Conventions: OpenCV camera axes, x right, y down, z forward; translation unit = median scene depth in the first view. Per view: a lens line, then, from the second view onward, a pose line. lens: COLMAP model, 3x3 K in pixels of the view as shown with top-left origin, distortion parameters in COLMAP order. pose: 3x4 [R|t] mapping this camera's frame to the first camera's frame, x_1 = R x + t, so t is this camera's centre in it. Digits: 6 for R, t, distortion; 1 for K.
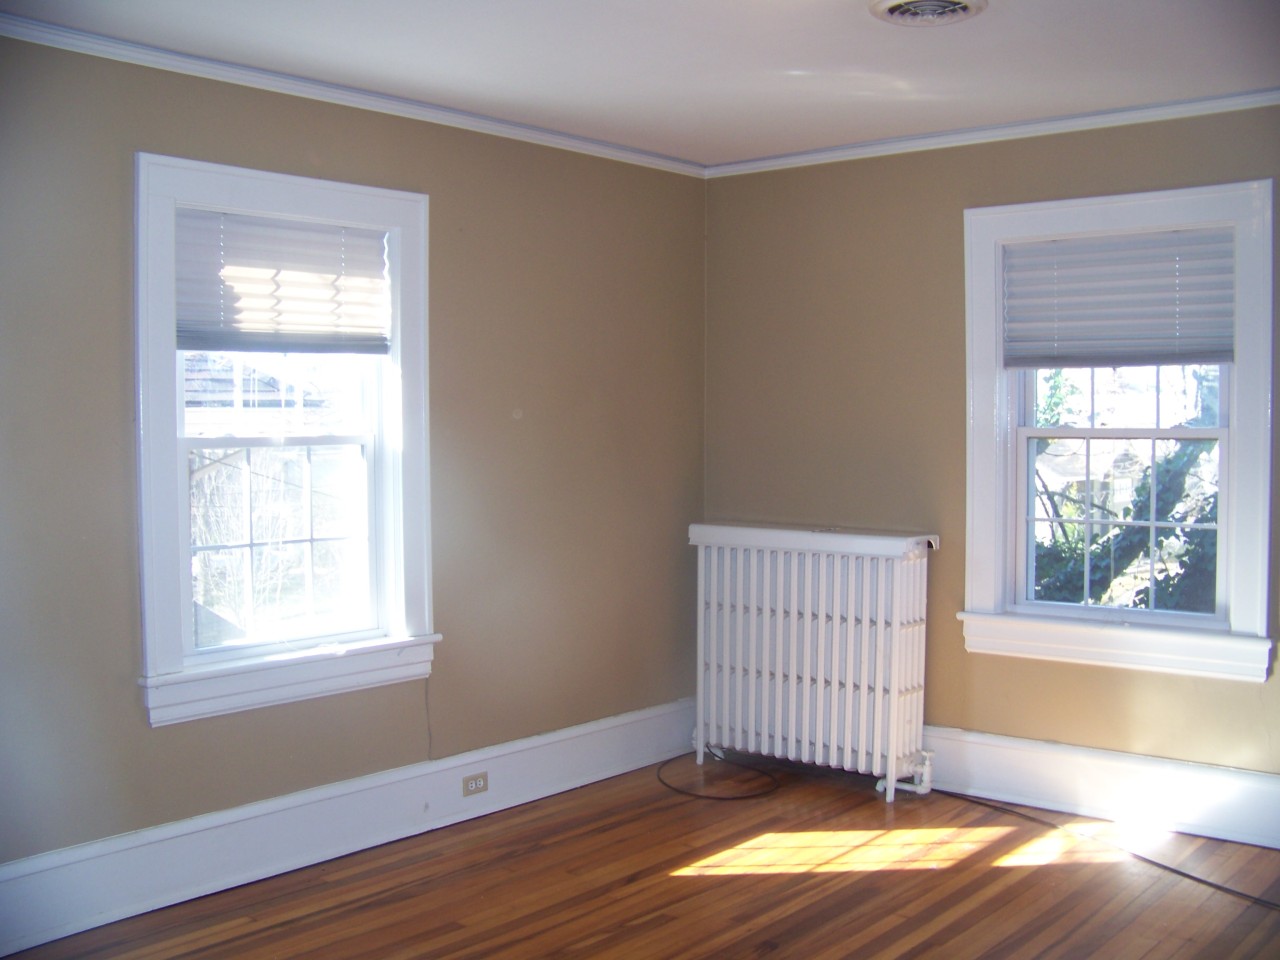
lens RADIAL K [[1361.4, 0, 657.9], [0, 1361.4, 477.7], [0, 0, 1]] dist [-0.251419, 0.308168]
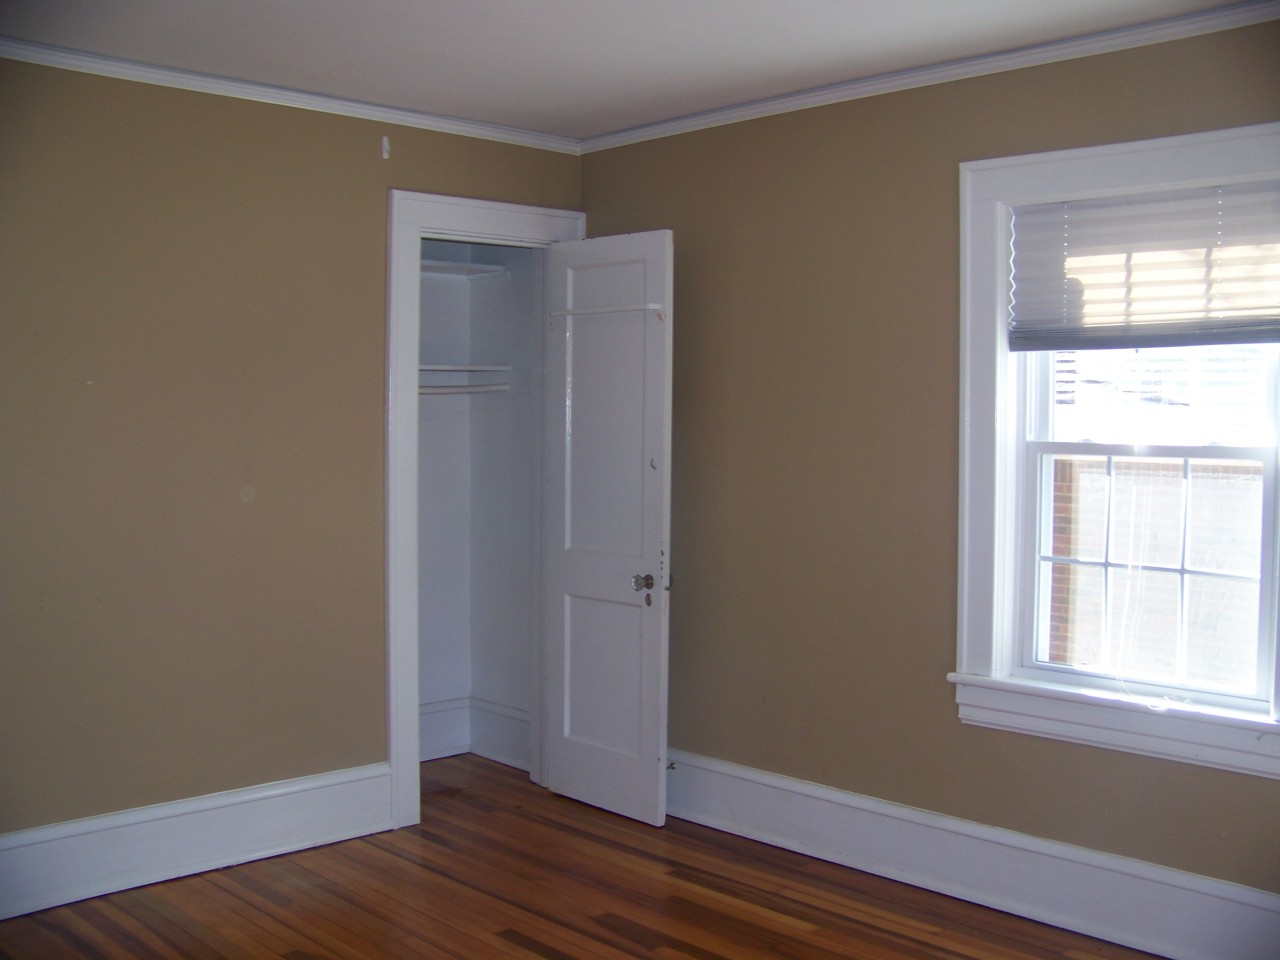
lens RADIAL K [[1361.4, 0, 657.9], [0, 1361.4, 477.7], [0, 0, 1]] dist [-0.251419, 0.308168]
pose [[-0.111981, 0.045466, -0.992670, 0.626545], [-0.053402, 0.997234, 0.051699, -0.038639], [0.992274, 0.058800, -0.109244, 0.815352]]
